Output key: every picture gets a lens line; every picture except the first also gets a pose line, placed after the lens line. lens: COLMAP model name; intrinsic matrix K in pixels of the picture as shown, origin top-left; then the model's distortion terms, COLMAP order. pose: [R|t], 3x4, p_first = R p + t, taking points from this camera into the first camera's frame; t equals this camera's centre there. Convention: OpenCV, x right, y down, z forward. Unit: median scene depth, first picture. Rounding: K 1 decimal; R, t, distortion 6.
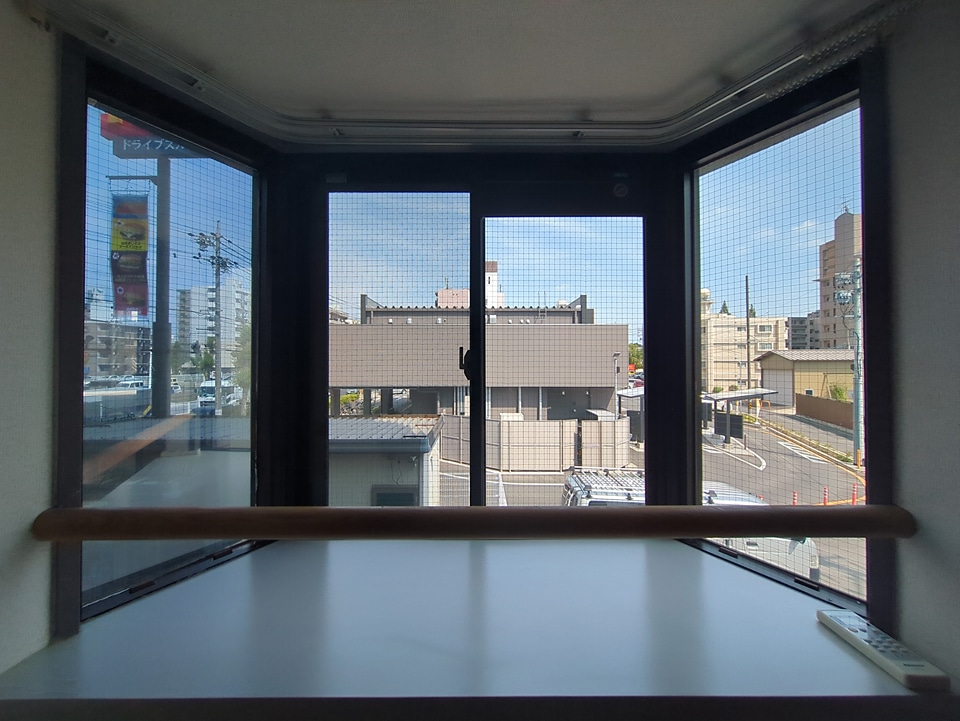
lens RADIAL K [[387.0, 0, 480.0], [0, 387.0, 360.5], [0, 0, 1]] dist [0.000249, 0.000020]
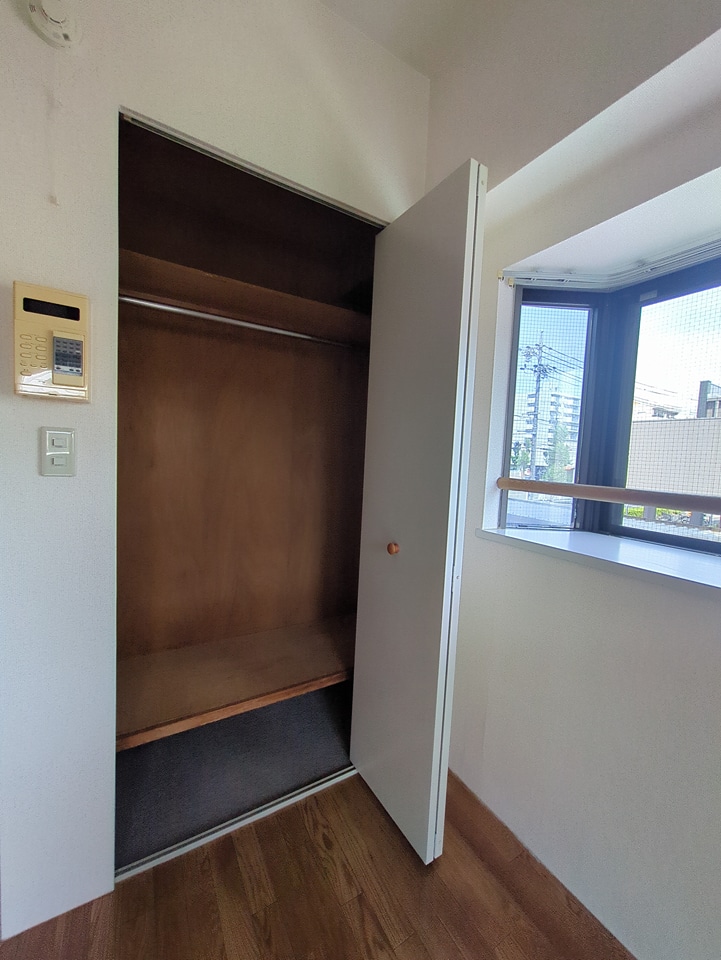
lens RADIAL K [[384.5, 0, 360.5], [0, 384.5, 480.0], [0, 0, 1]] dist [-0.000036, -0.000024]
pose [[0.528123, 0.078536, -0.845529, 0.014175], [-0.037578, 0.996900, 0.069124, 0.006745], [0.848336, -0.004733, 0.529437, -0.029151]]
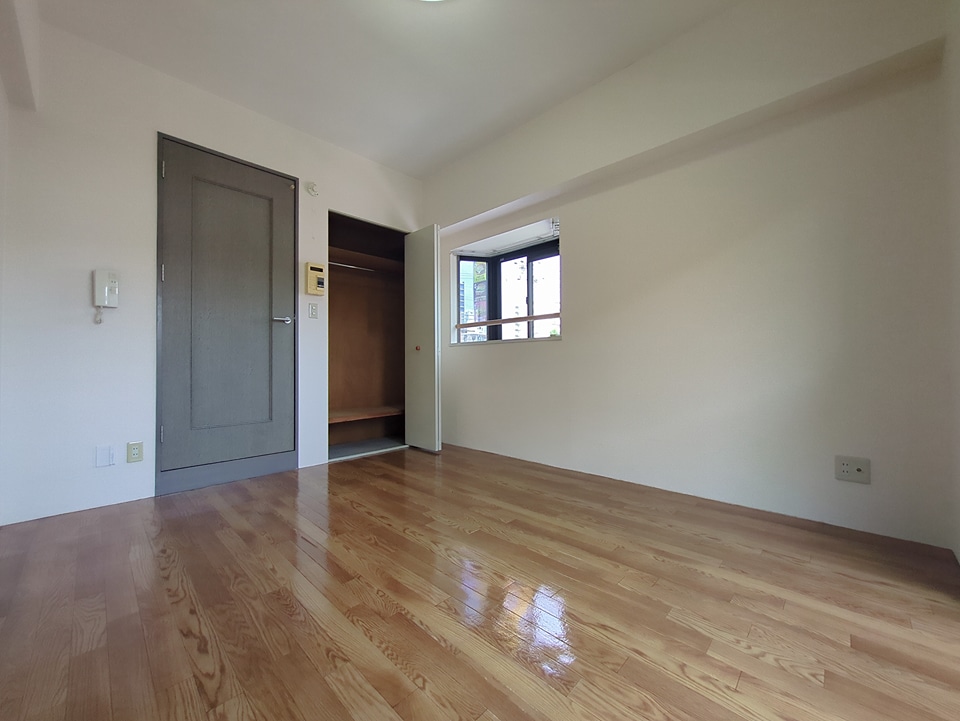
lens RADIAL K [[384.5, 0, 480.0], [0, 384.5, 360.5], [0, 0, 1]] dist [-0.000036, -0.000024]
pose [[0.730796, -0.014286, -0.682446, 0.098462], [0.016574, 0.999858, -0.003183, 0.027101], [0.682394, -0.008985, 0.730929, -0.095369]]
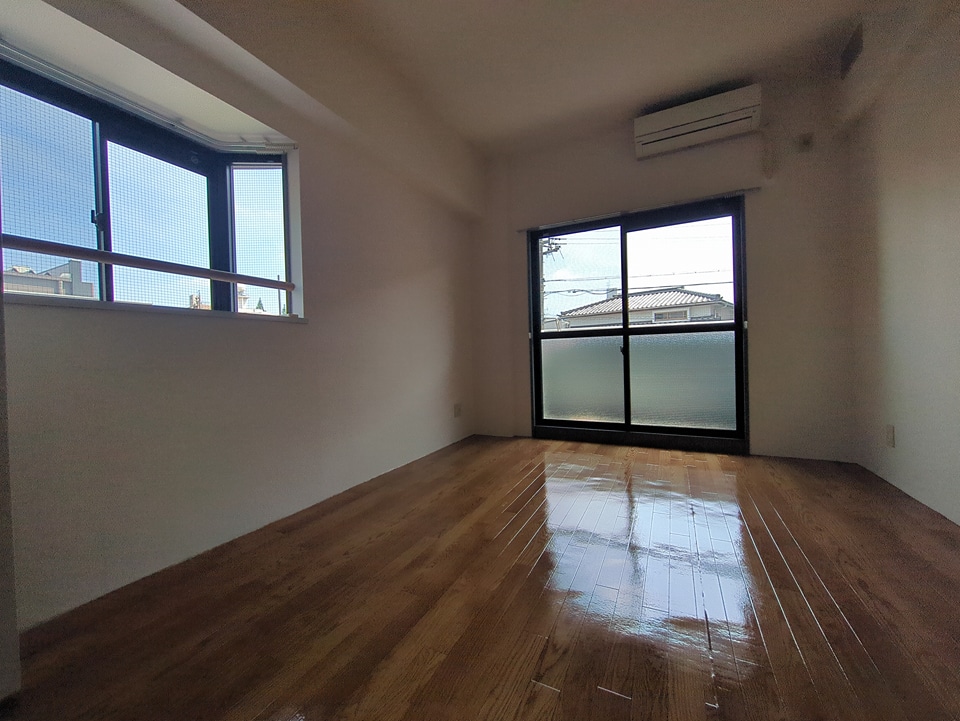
lens RADIAL K [[367.9, 0, 474.3], [0, 367.9, 348.6], [0, 0, 1]] dist [-0.000450, 0.000049]
pose [[0.460867, -0.005989, 0.887449, -0.025113], [0.011904, 0.999929, 0.000567, 0.021111], [-0.887389, 0.010303, 0.460906, -0.044019]]
